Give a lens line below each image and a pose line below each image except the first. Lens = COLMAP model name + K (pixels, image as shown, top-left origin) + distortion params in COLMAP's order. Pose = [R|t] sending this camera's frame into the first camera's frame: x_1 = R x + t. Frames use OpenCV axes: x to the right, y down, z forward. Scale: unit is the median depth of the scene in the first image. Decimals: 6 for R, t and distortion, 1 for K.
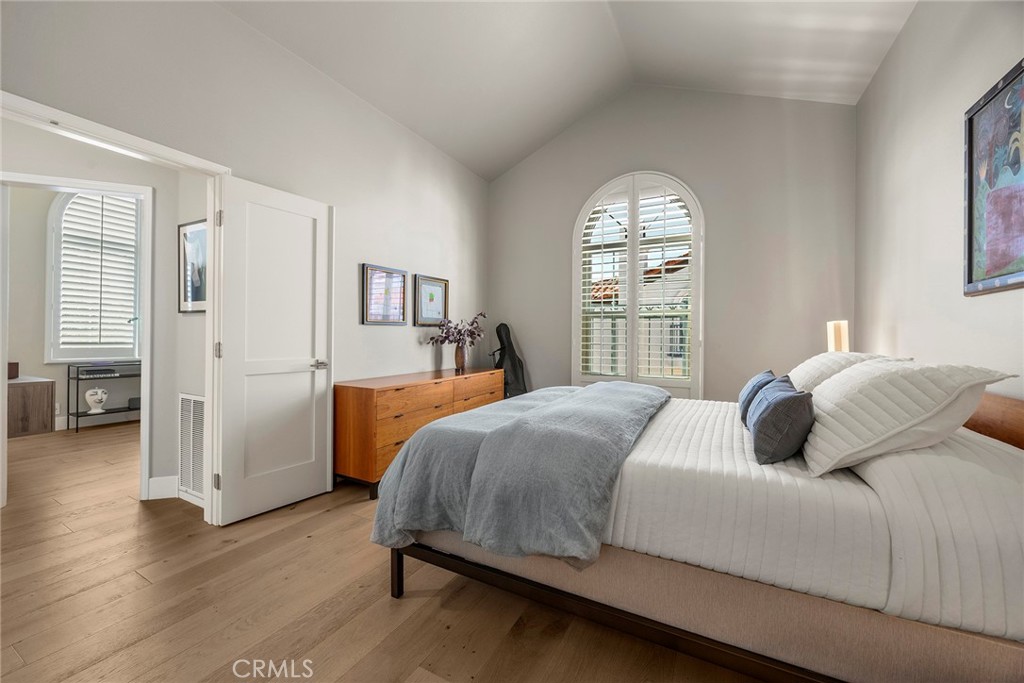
lens RADIAL K [[400.4, 0, 511.1], [0, 400.4, 333.8], [0, 0, 1]] dist [-0.002130, 0.001806]
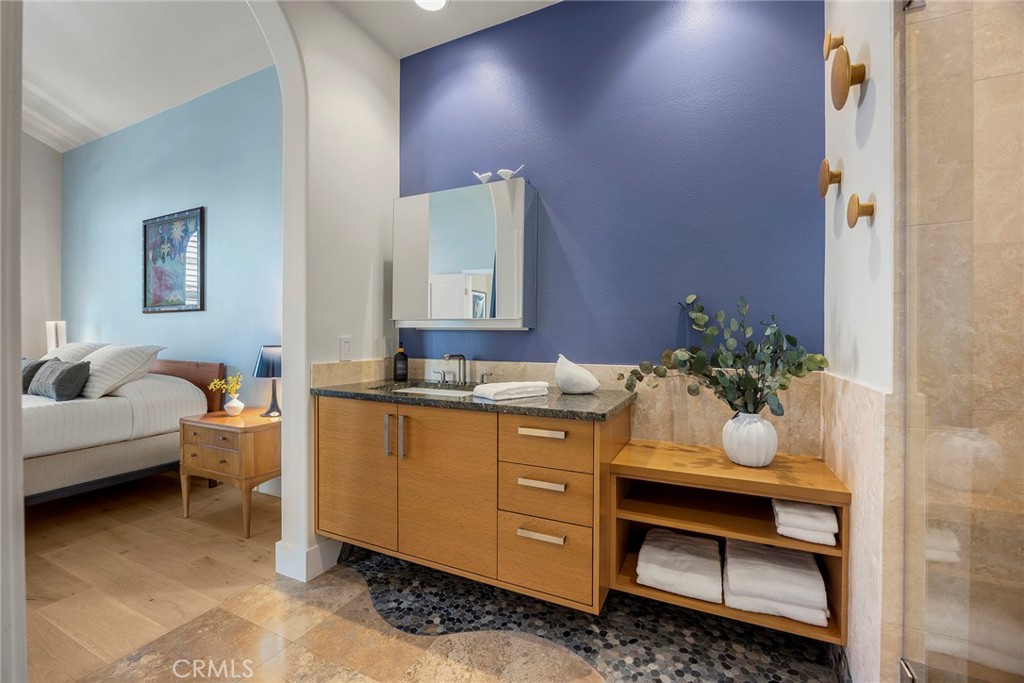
lens RADIAL K [[422.2, 0, 515.1], [0, 422.2, 337.4], [0, 0, 1]] dist [-0.015555, -0.000311]
pose [[-0.059321, -0.015471, 0.998119, -1.096419], [-0.016384, 0.999760, 0.014523, -0.031927], [-0.998104, -0.015492, -0.059560, -0.765364]]
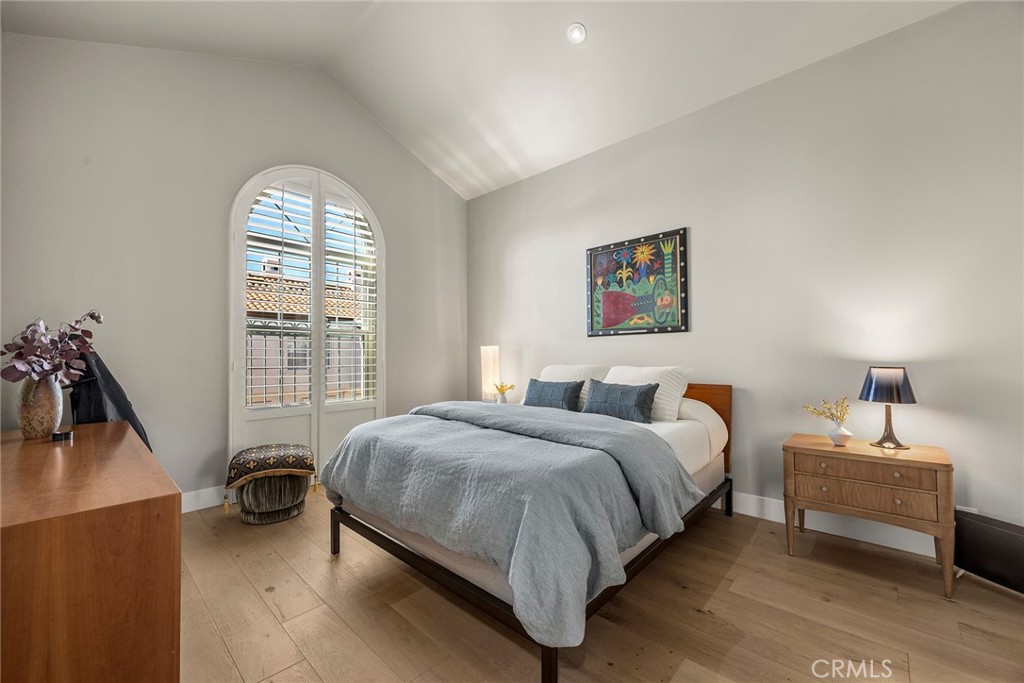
lens RADIAL K [[400.4, 0, 513.7], [0, 400.4, 346.6], [0, 0, 1]] dist [-0.002130, 0.001806]
pose [[0.229217, 0.016469, 0.973236, -1.034411], [0.000388, 0.999855, -0.017011, -0.006087], [-0.973375, 0.004277, 0.229177, 0.925652]]
